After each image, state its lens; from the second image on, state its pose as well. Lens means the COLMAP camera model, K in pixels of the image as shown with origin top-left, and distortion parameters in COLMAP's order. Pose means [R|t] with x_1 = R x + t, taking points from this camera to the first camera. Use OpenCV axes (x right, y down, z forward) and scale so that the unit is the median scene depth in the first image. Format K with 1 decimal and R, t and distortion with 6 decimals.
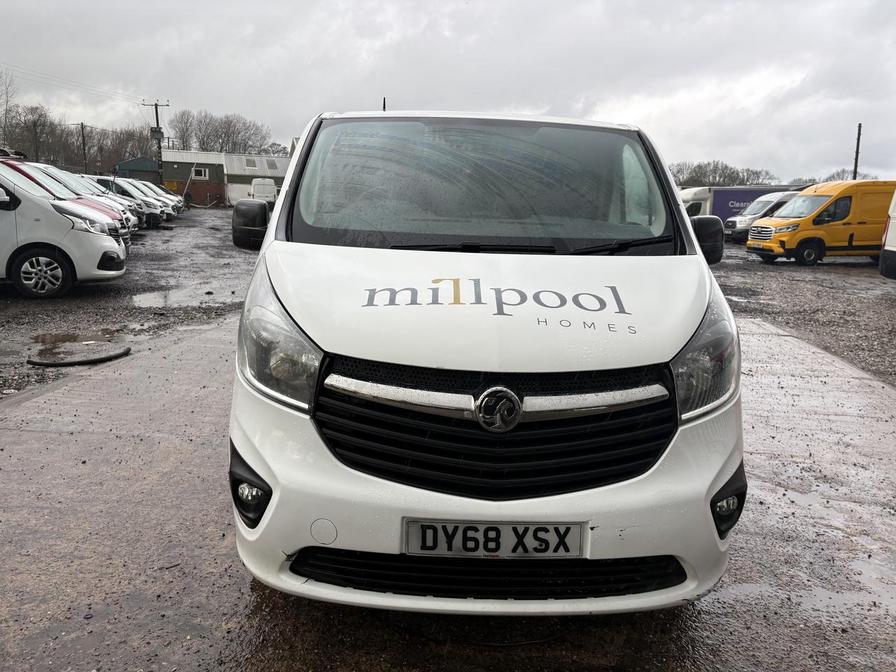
lens RADIAL K [[671.8, 0, 445.0], [0, 671.8, 337.7], [0, 0, 1]] dist [0.016201, -0.000518]
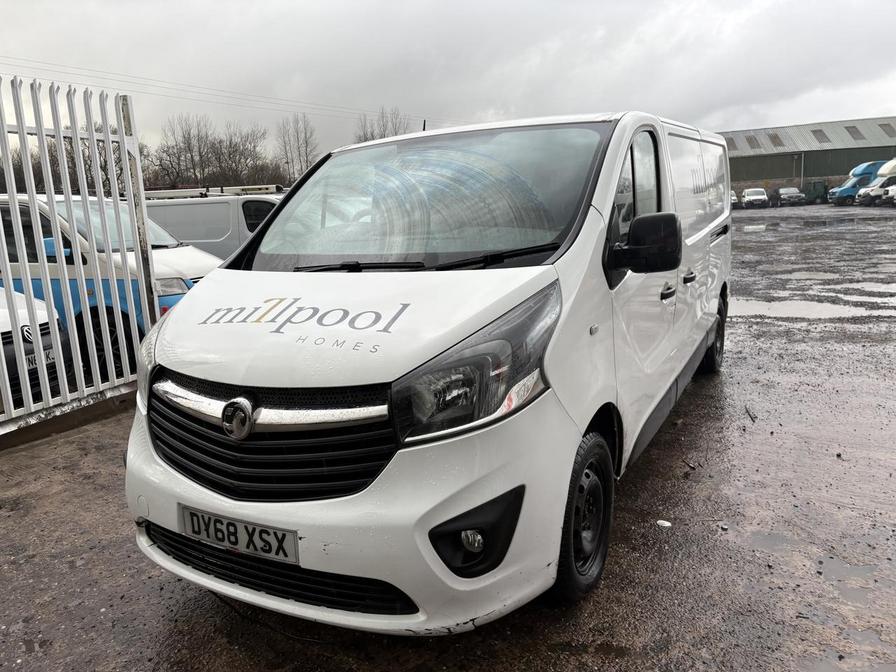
lens RADIAL K [[671.8, 0, 443.3], [0, 671.8, 333.7], [0, 0, 1]] dist [0.016201, -0.000518]
pose [[0.867233, 0.014093, -0.497704, 0.926780], [-0.015313, 0.999881, 0.001630, -0.041226], [0.497668, 0.006208, 0.867346, 0.195989]]
